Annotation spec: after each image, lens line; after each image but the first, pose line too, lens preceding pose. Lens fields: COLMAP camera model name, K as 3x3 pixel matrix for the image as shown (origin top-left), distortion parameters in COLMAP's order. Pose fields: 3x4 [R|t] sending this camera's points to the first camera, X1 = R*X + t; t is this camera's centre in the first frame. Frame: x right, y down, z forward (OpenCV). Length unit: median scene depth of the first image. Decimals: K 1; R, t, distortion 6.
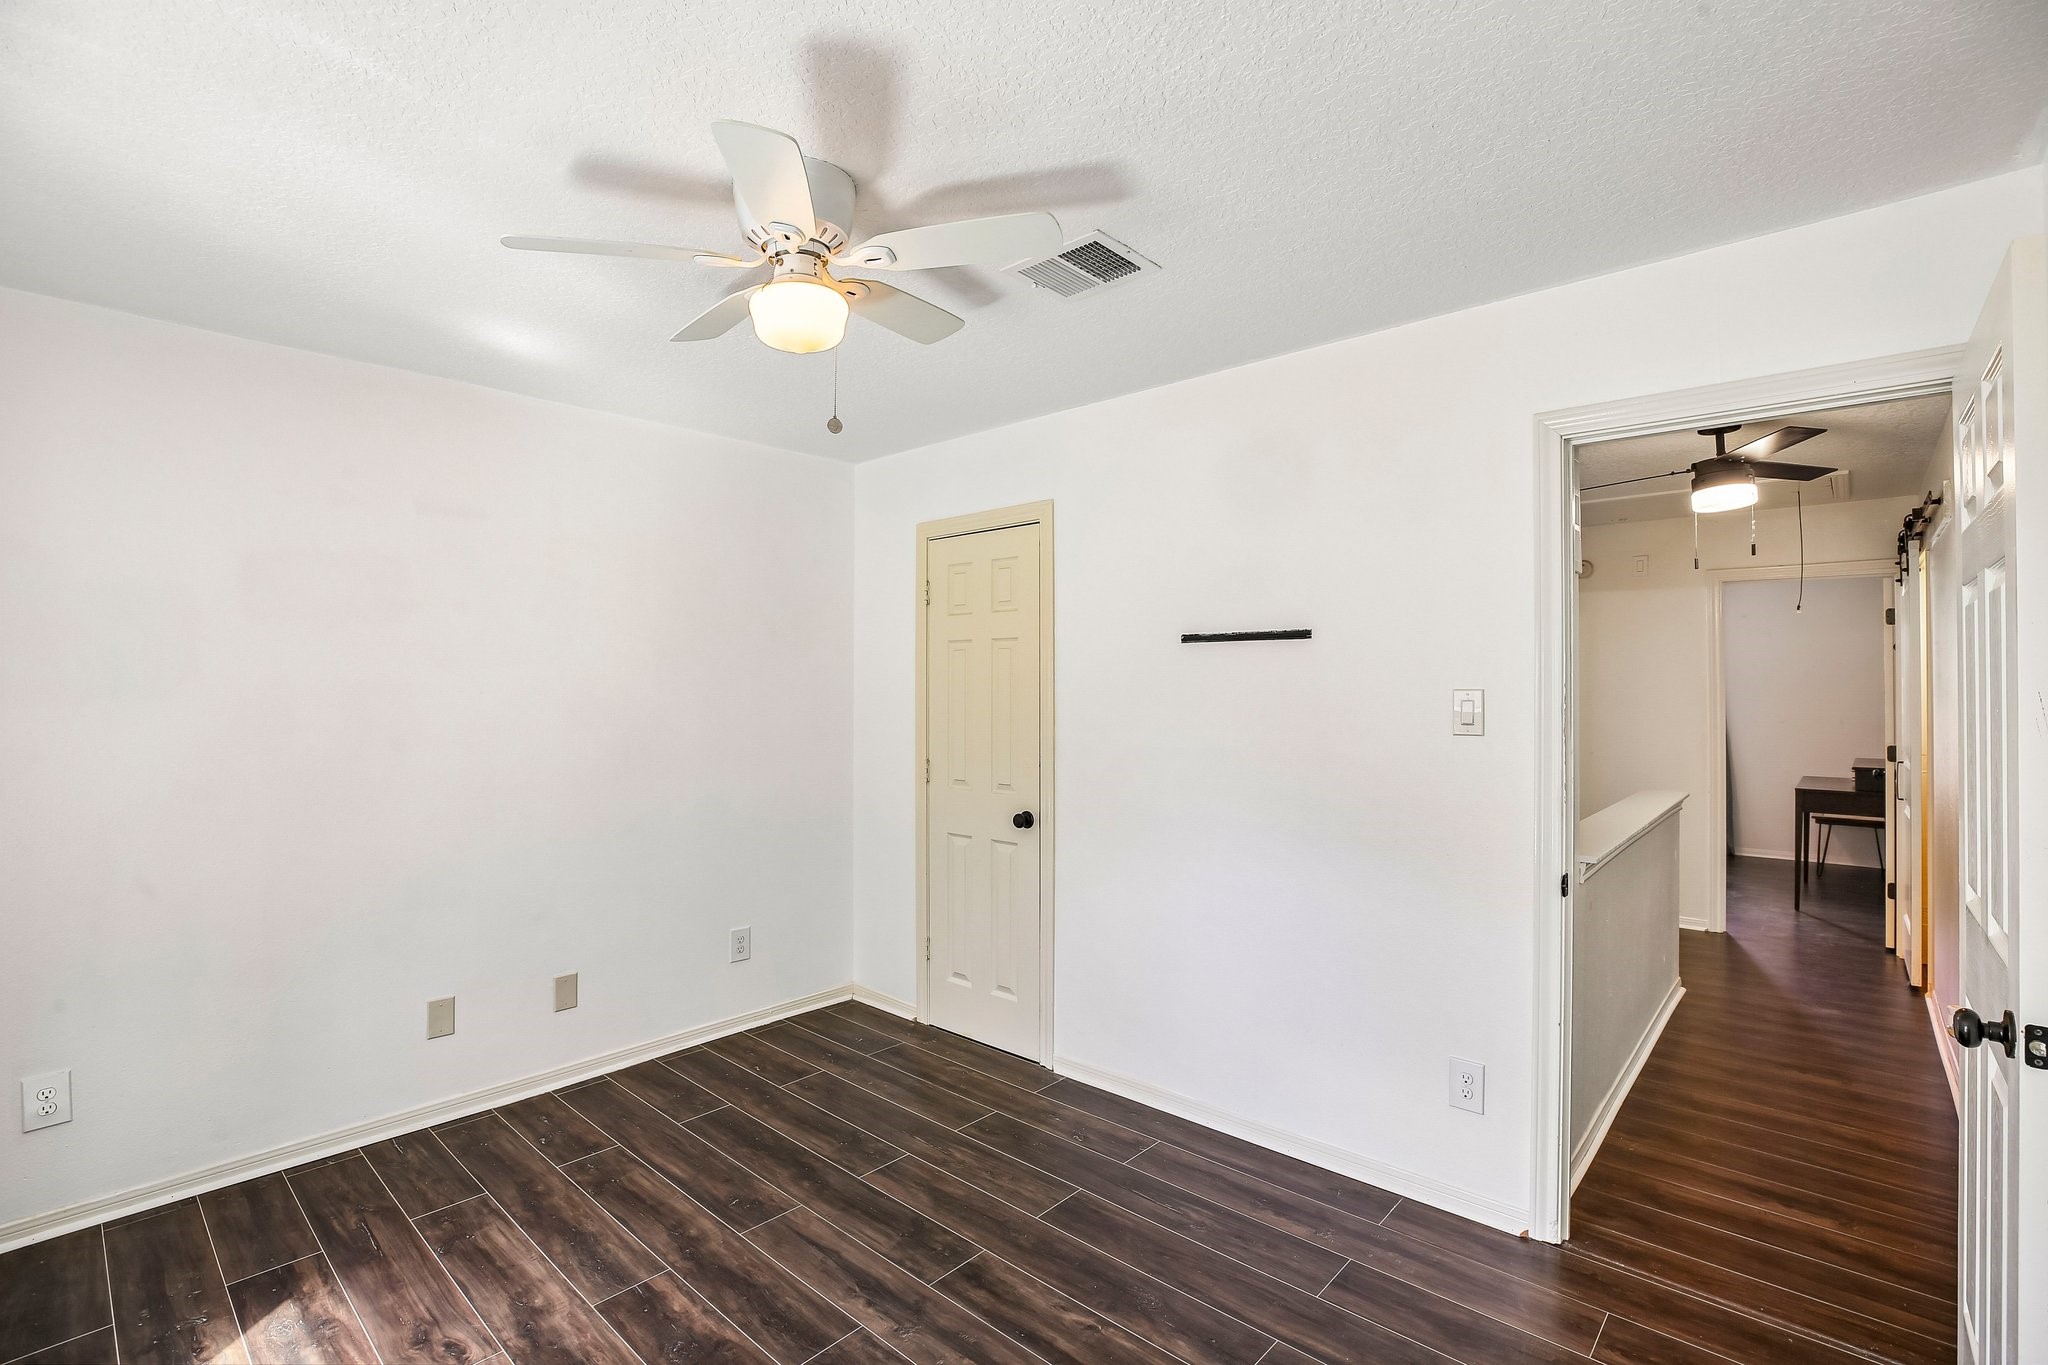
lens RADIAL K [[932.4, 0, 1026.2], [0, 932.4, 690.8], [0, 0, 1]] dist [-0.031947, 0.004748]
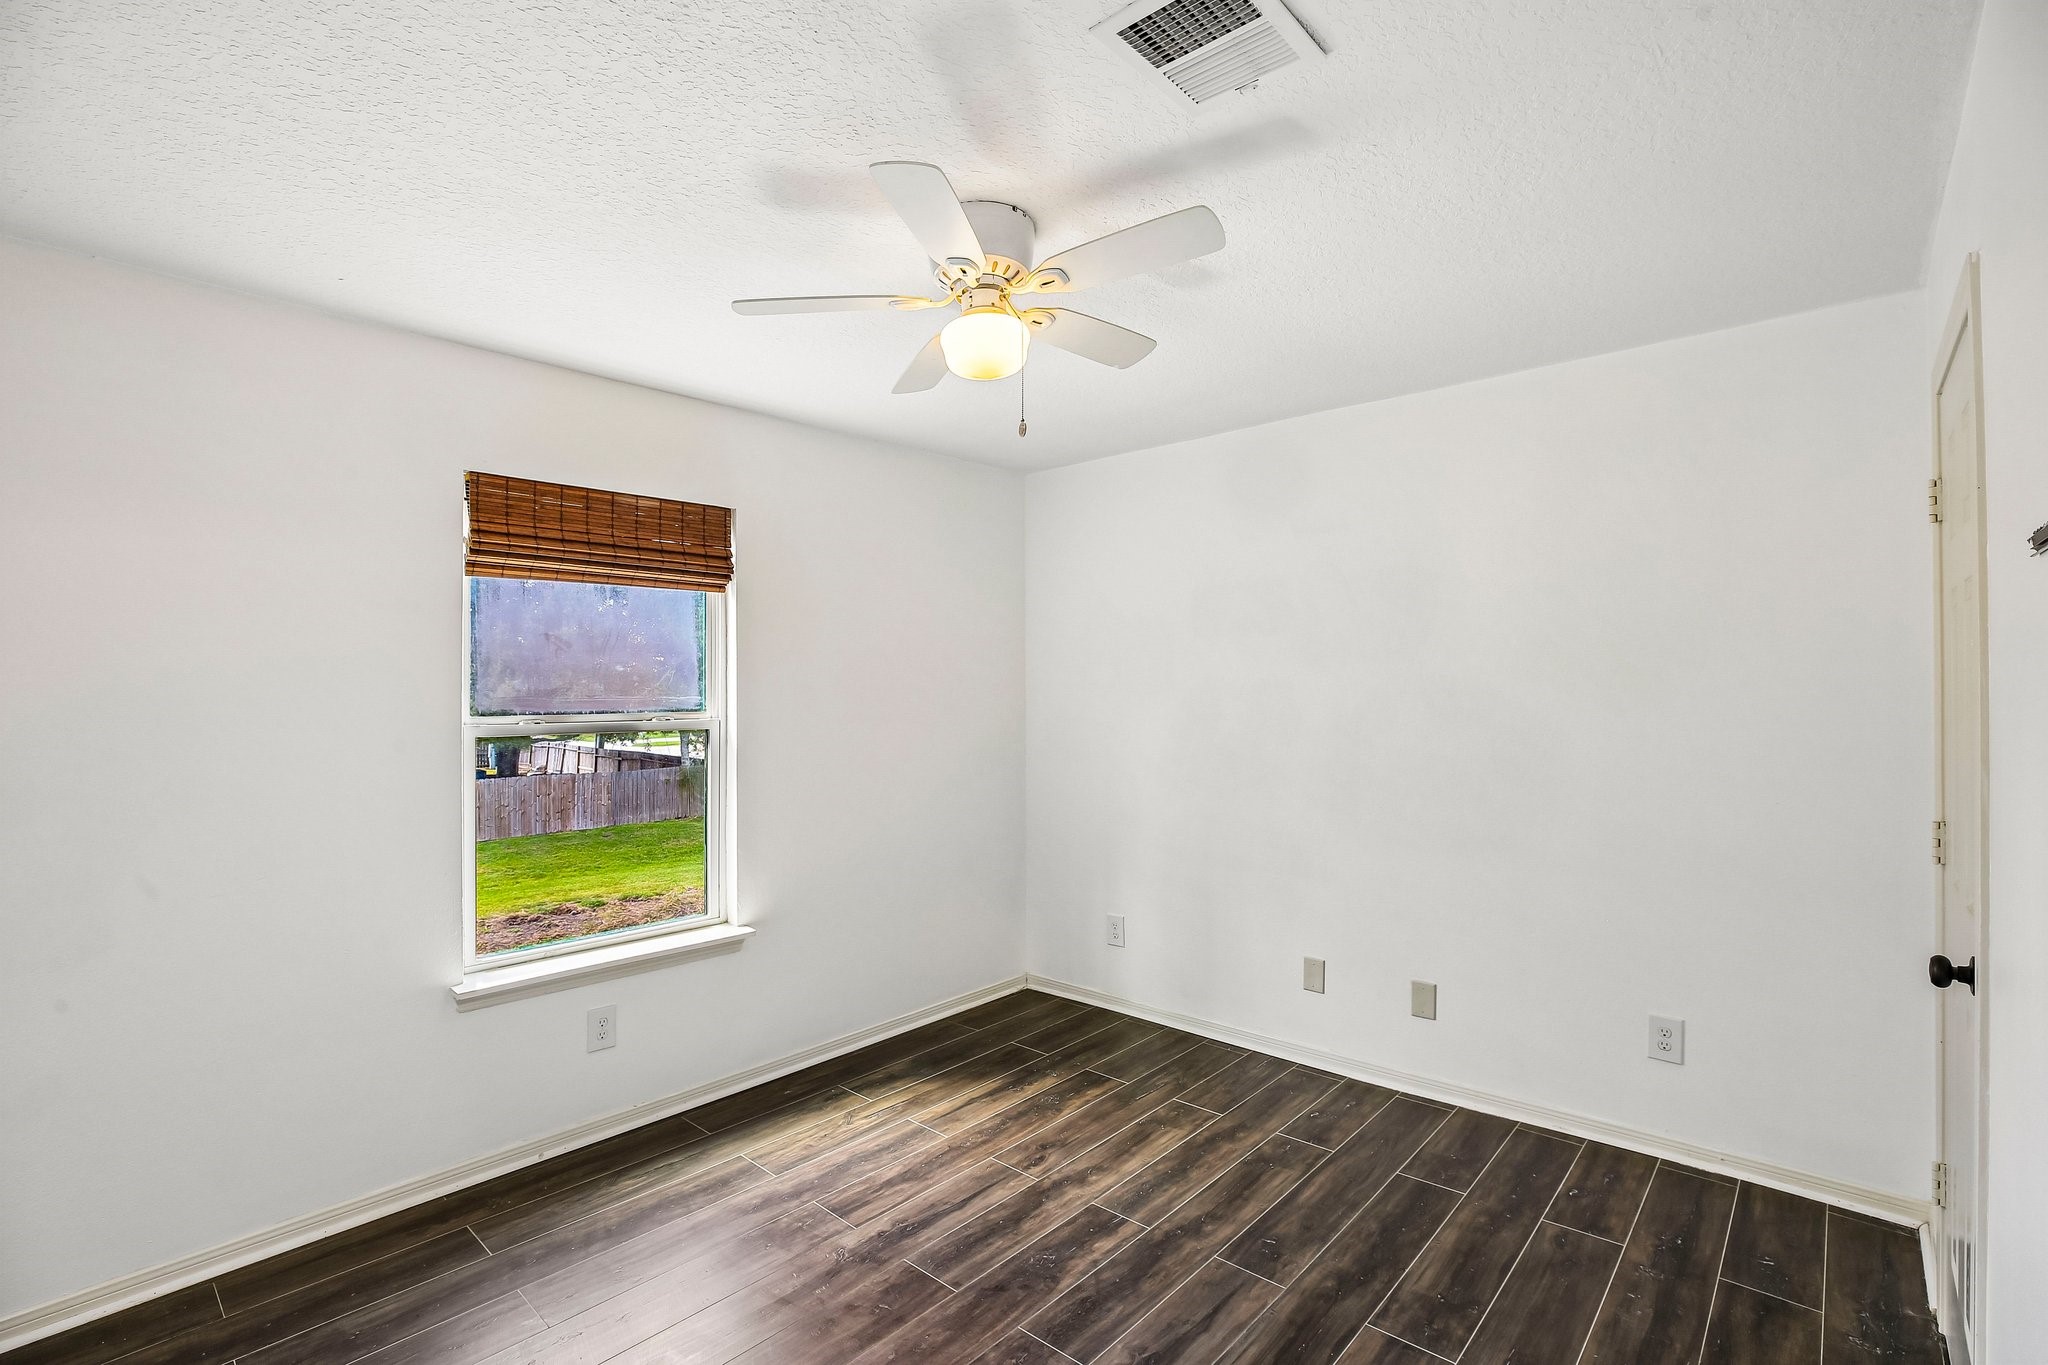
lens RADIAL K [[932.4, 0, 1024.7], [0, 932.4, 674.7], [0, 0, 1]] dist [-0.031947, 0.004748]
pose [[-0.006142, -0.013584, -0.999889, 0.610829], [0.008995, 0.999867, -0.013639, -0.009478], [0.999941, -0.009078, -0.006019, 0.742686]]
